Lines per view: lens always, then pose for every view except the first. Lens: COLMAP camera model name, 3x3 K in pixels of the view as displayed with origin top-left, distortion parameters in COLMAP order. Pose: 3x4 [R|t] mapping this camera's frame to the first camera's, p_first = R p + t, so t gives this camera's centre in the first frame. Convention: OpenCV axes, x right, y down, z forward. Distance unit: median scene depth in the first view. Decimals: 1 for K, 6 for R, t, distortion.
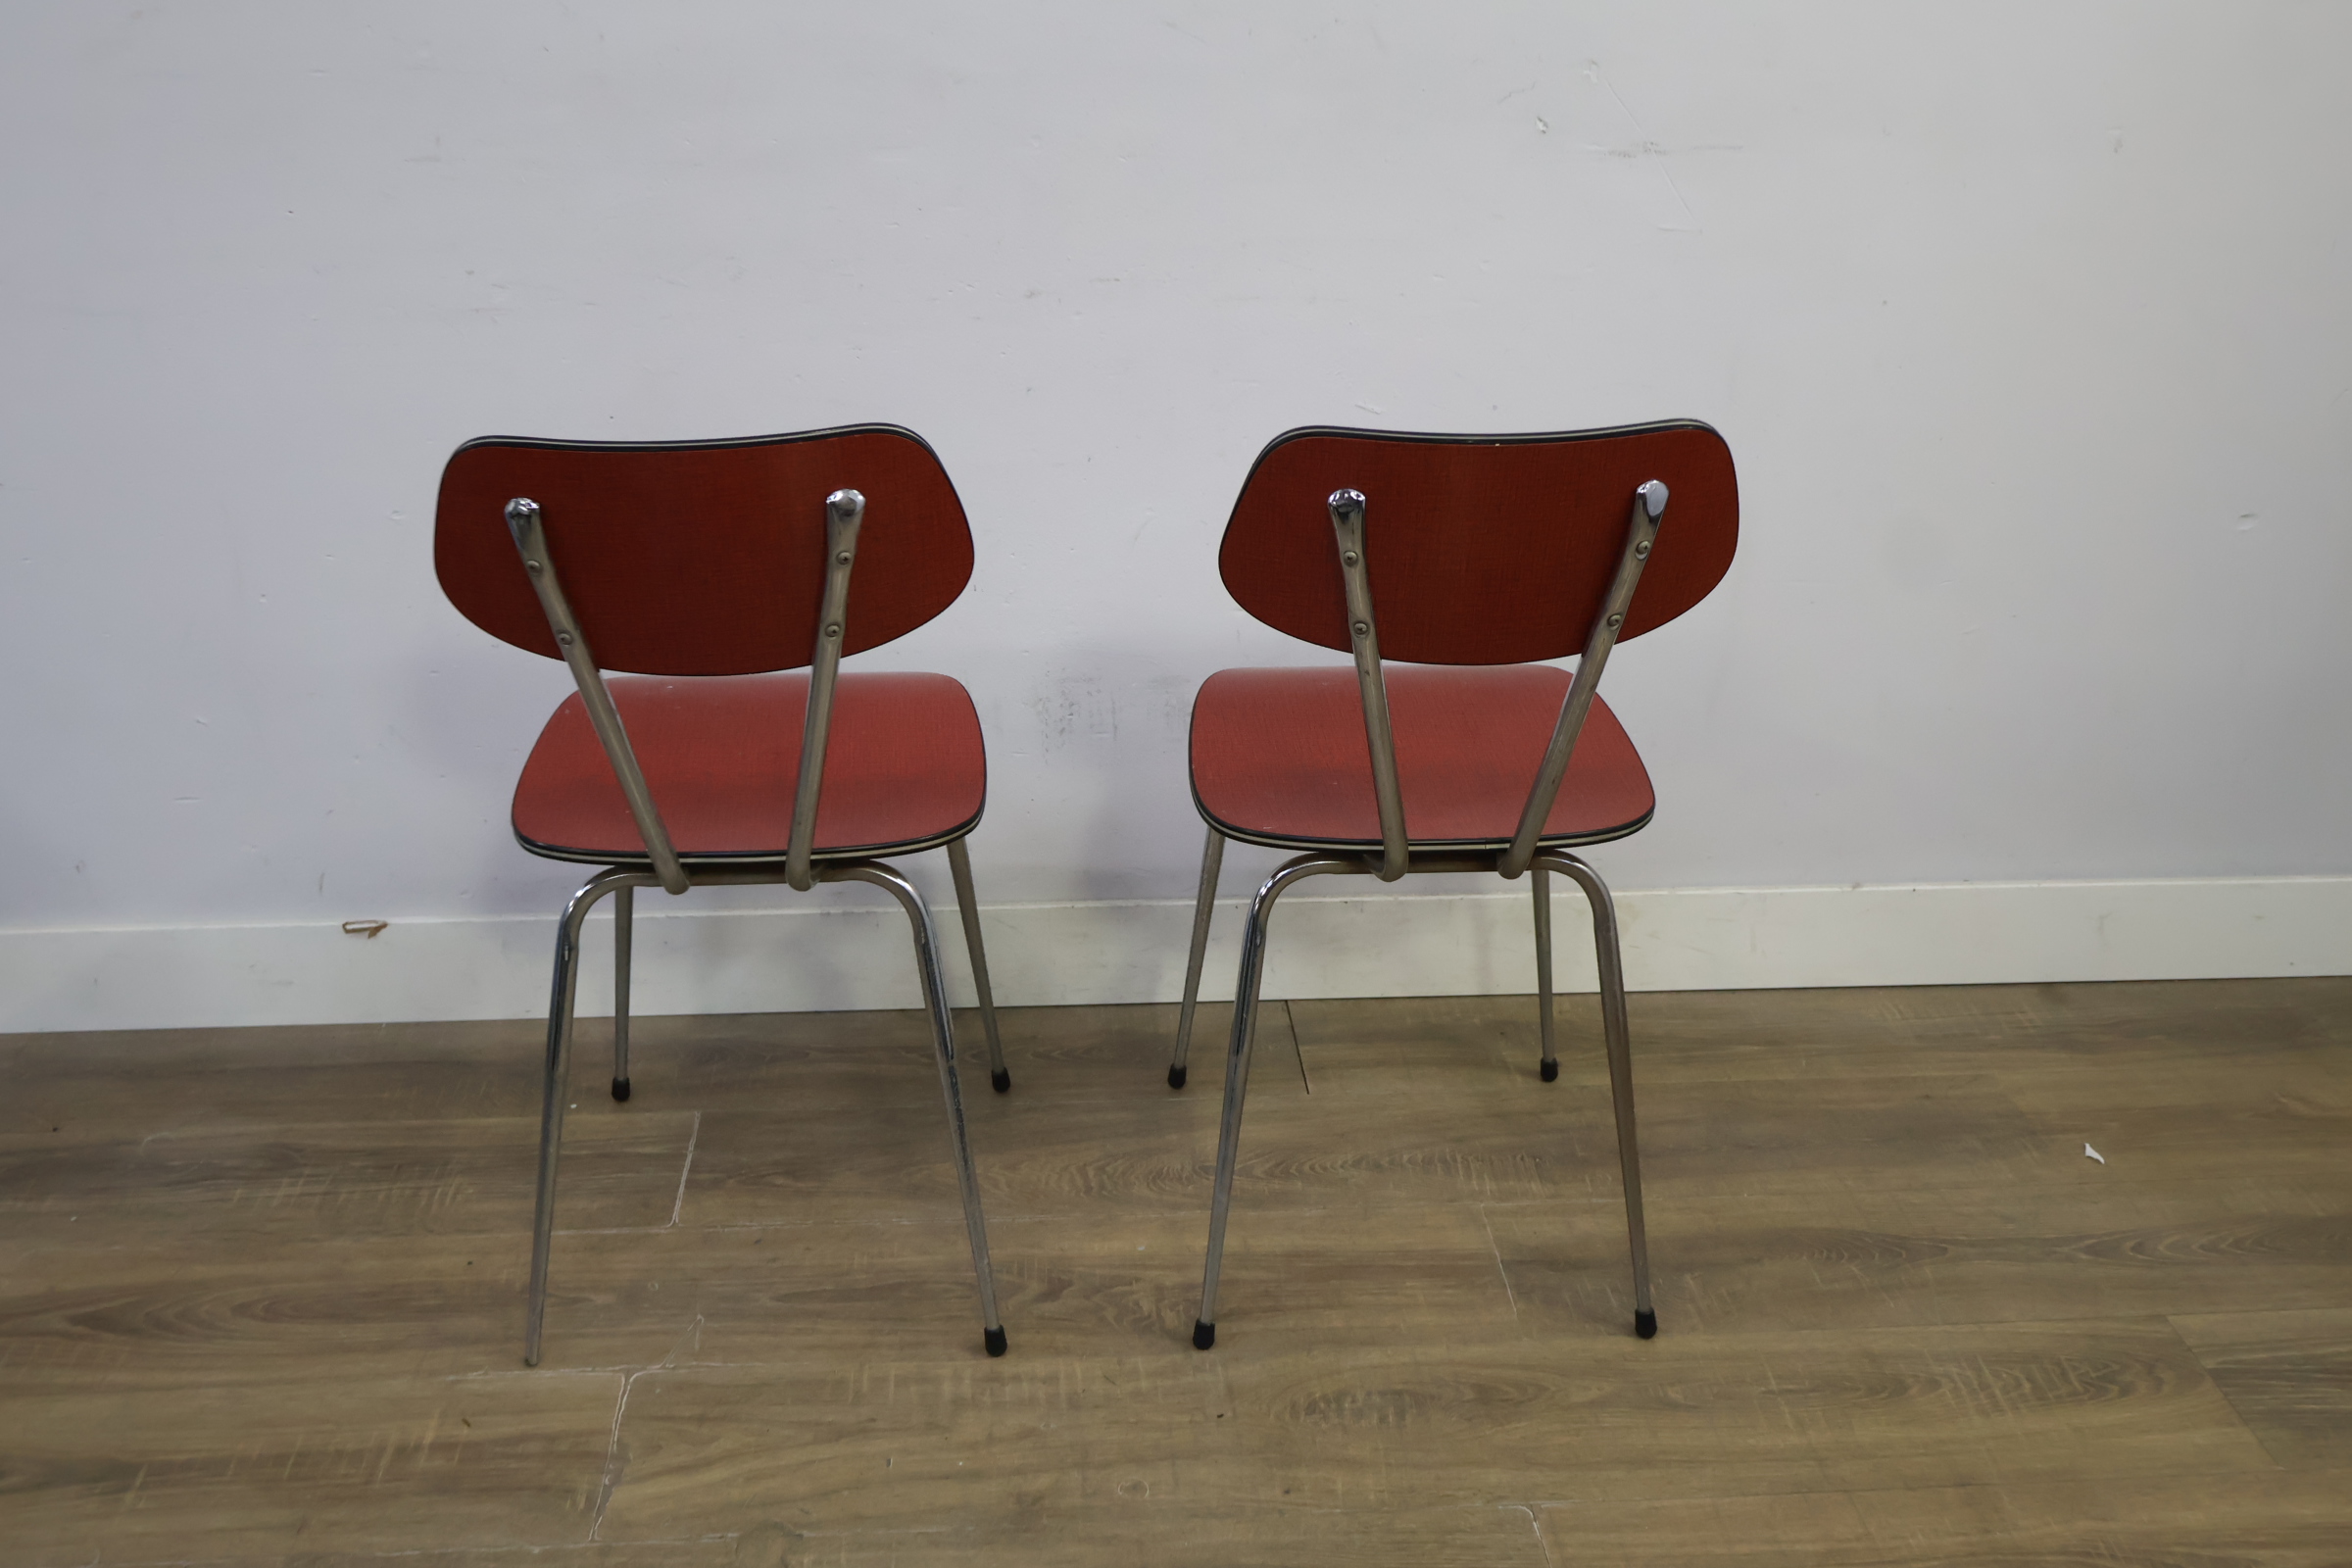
lens RADIAL K [[2247.6, 0, 1166.7], [0, 2247.6, 789.1], [0, 0, 1]] dist [-0.001842, 0.000000]
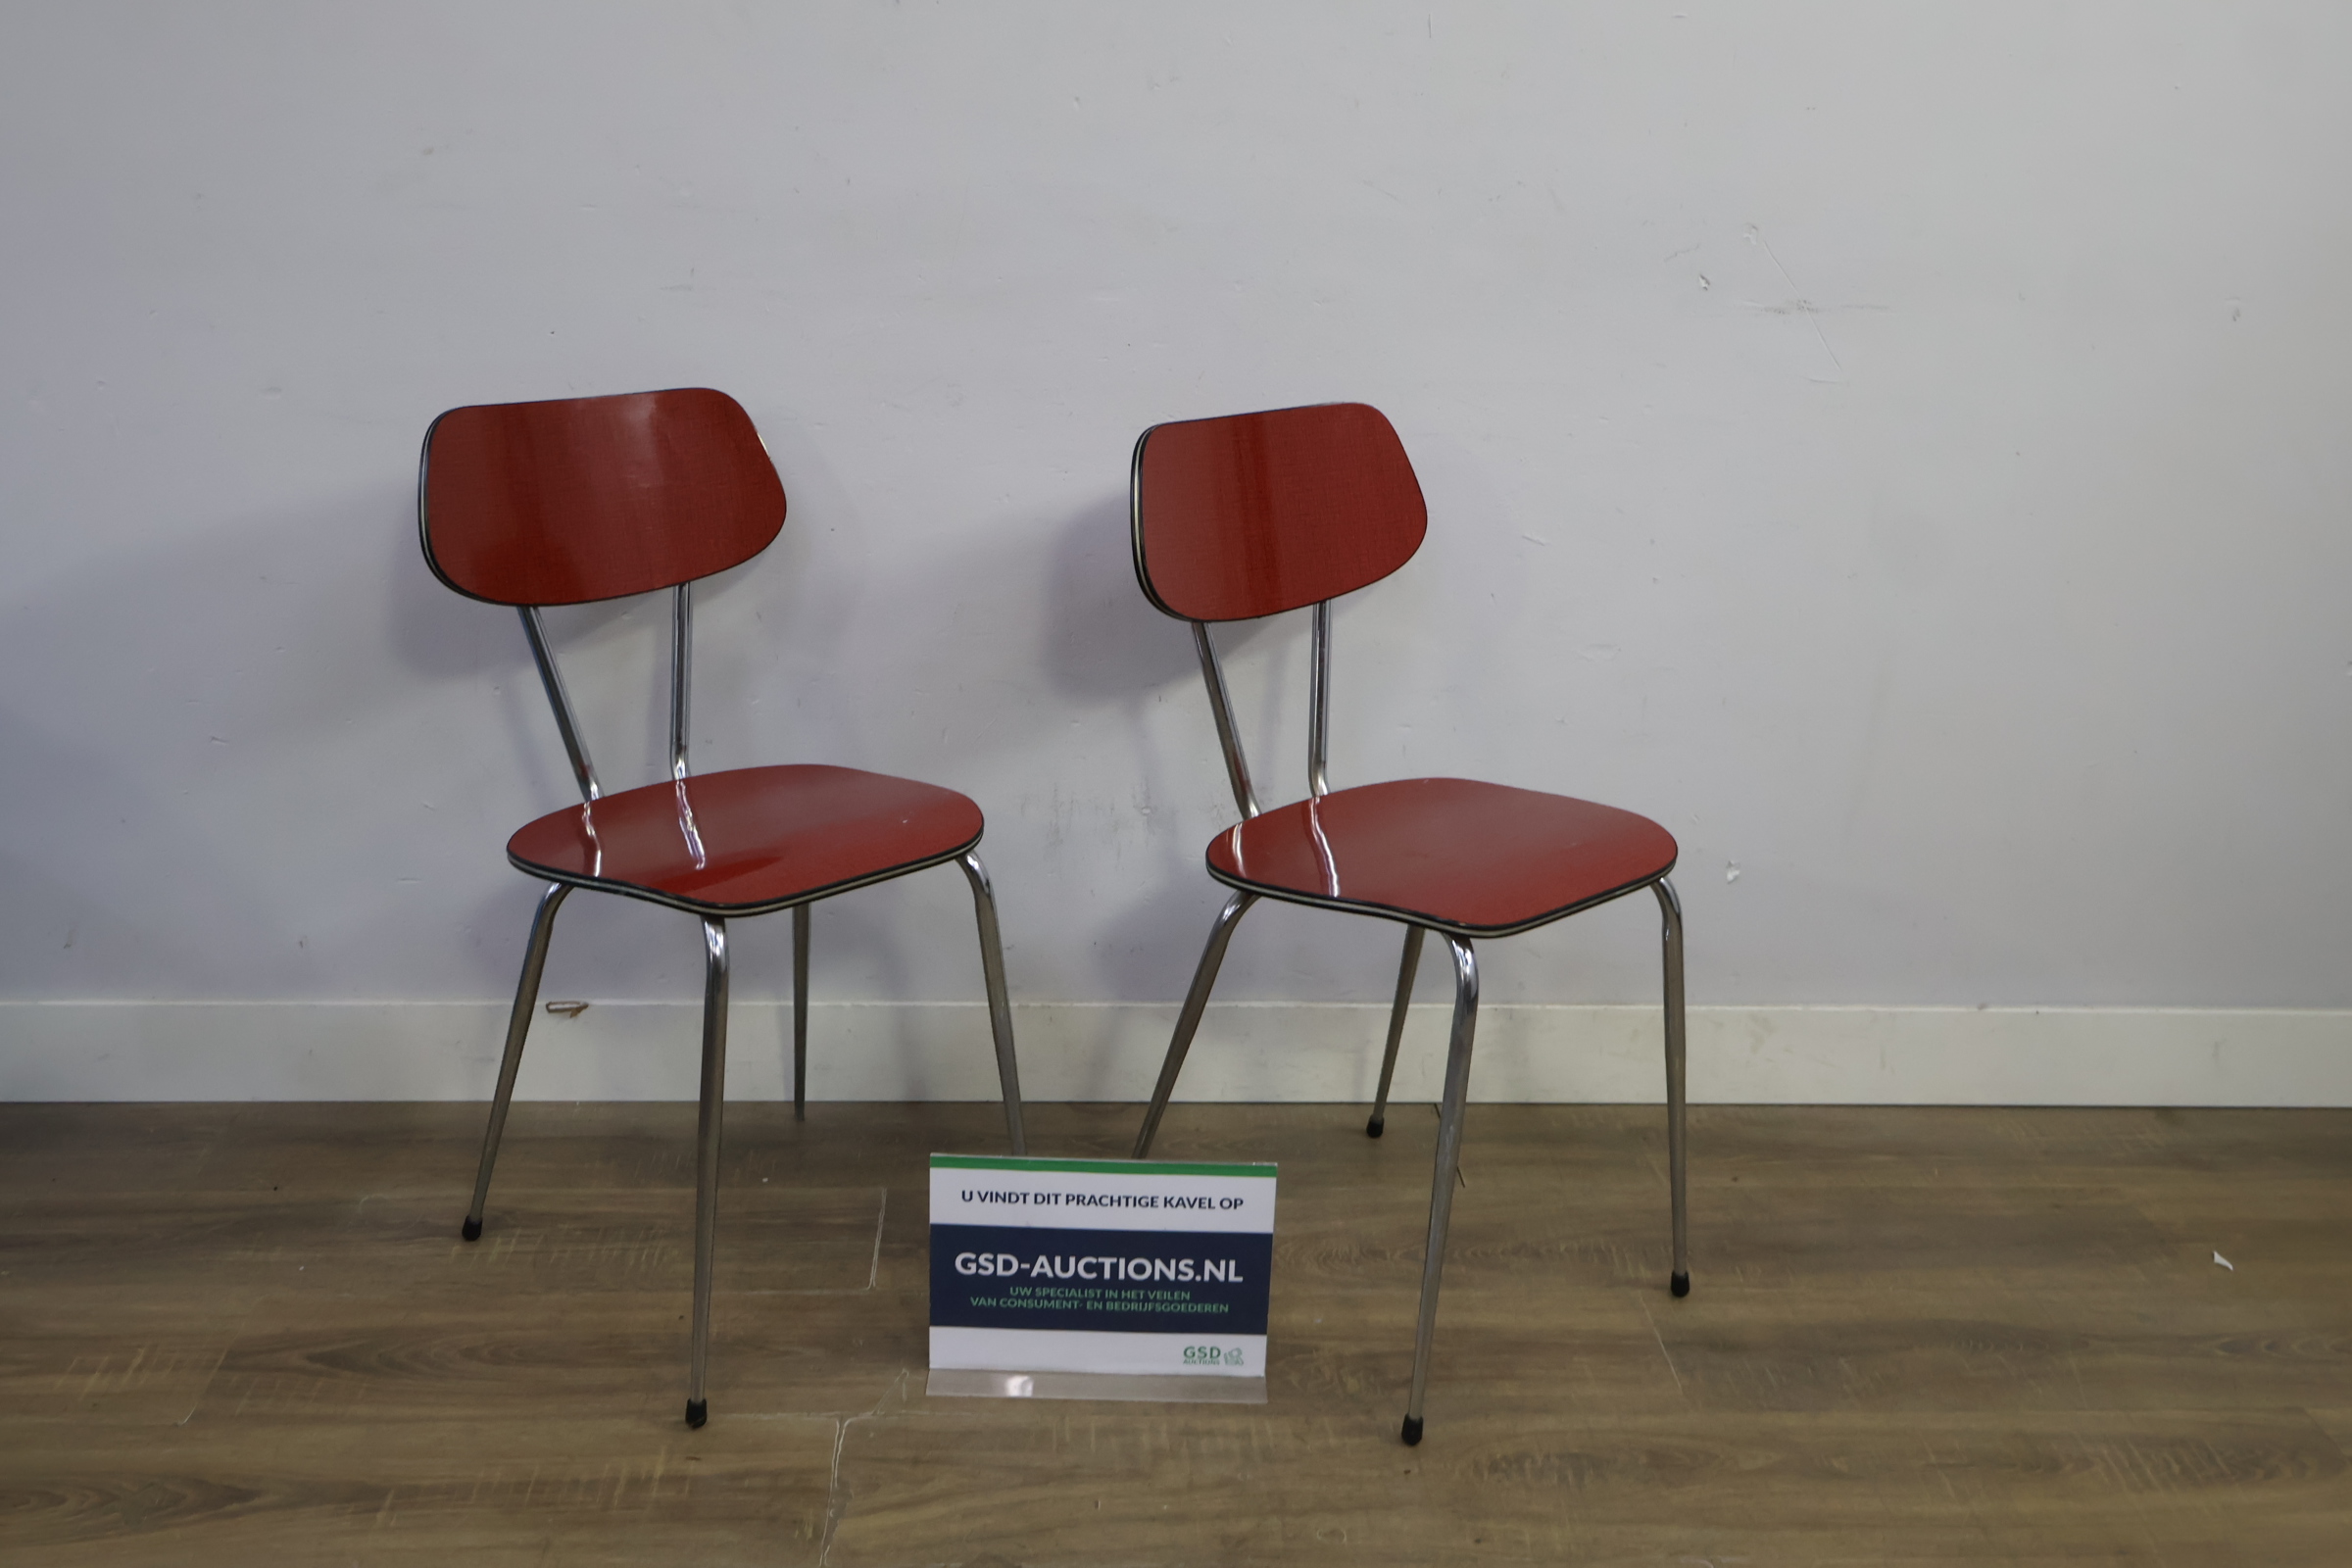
lens RADIAL K [[2247.6, 0, 1174.6], [0, 2247.6, 803.2], [0, 0, 1]] dist [-0.001842, 0.000000]
pose [[0.999683, 0.024000, -0.007595, -0.081734], [-0.024515, 0.996714, -0.077209, 0.049446], [0.005717, 0.077371, 0.996986, -0.068705]]
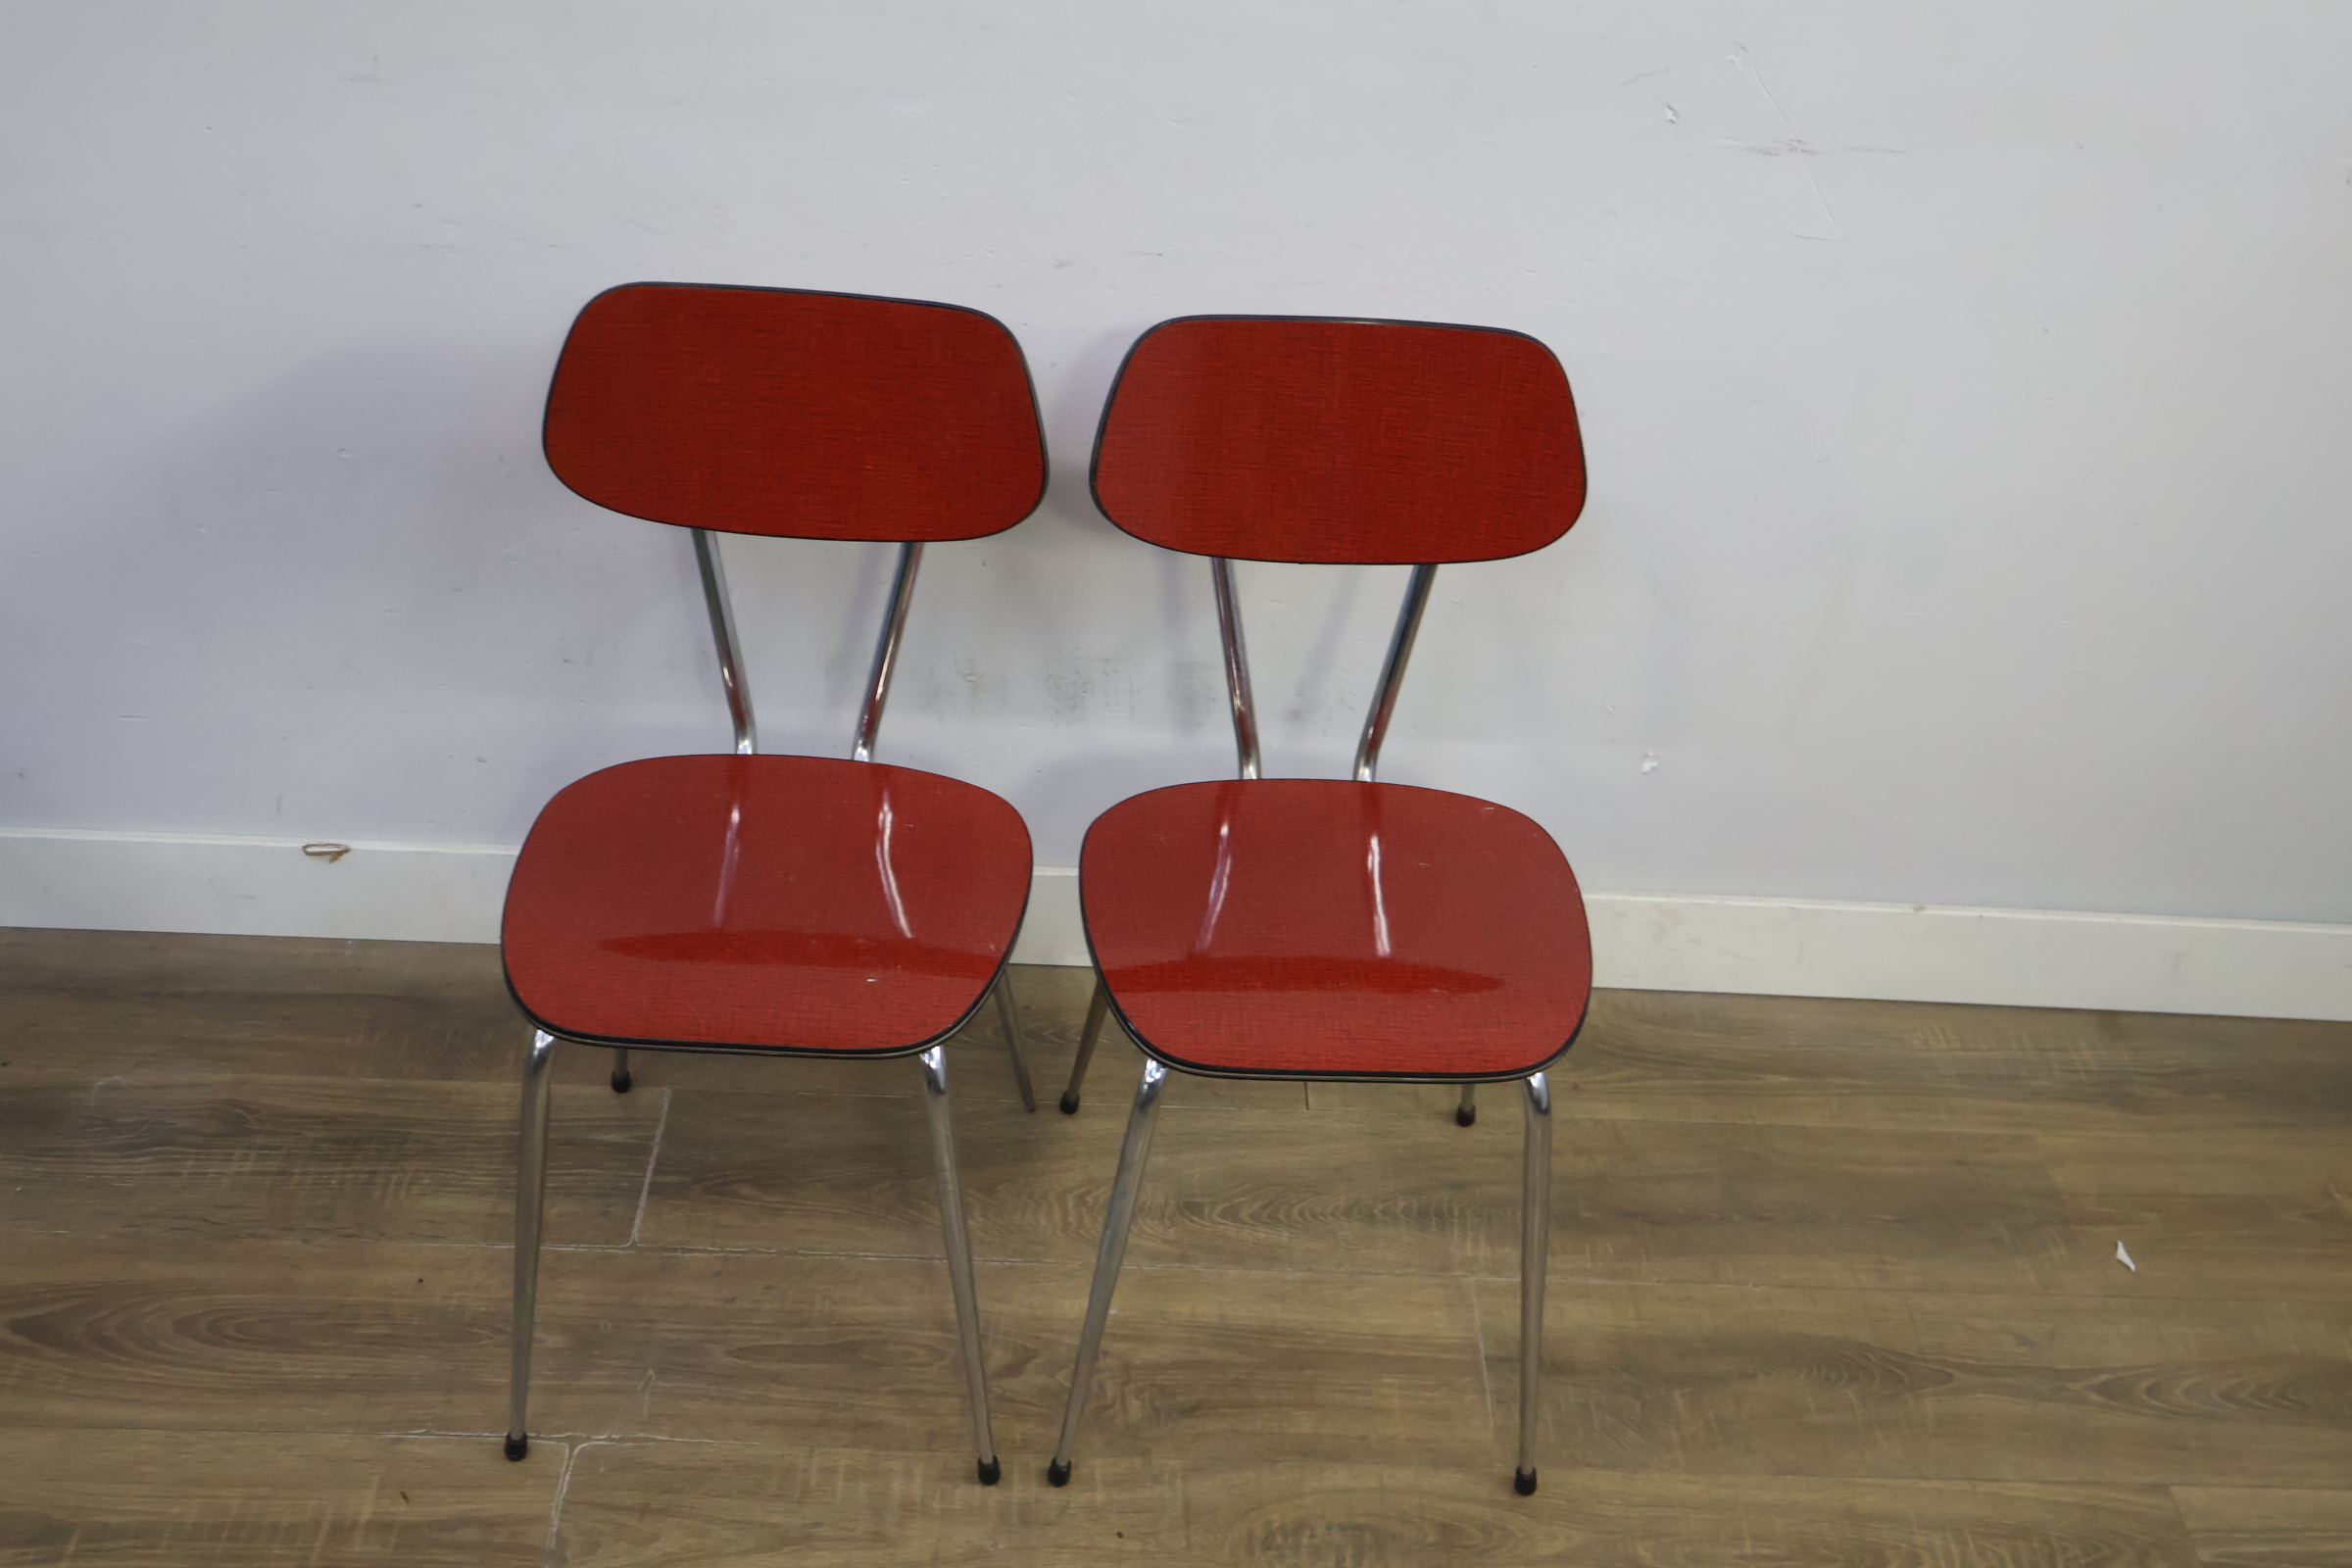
lens RADIAL K [[2247.6, 0, 1175.2], [0, 2247.6, 777.3], [0, 0, 1]] dist [-0.001842, 0.000000]
pose [[0.996977, 0.075499, -0.018325, 0.016729], [-0.069254, 0.970531, 0.230811, -0.259940], [0.035211, -0.228844, 0.972826, 0.124962]]
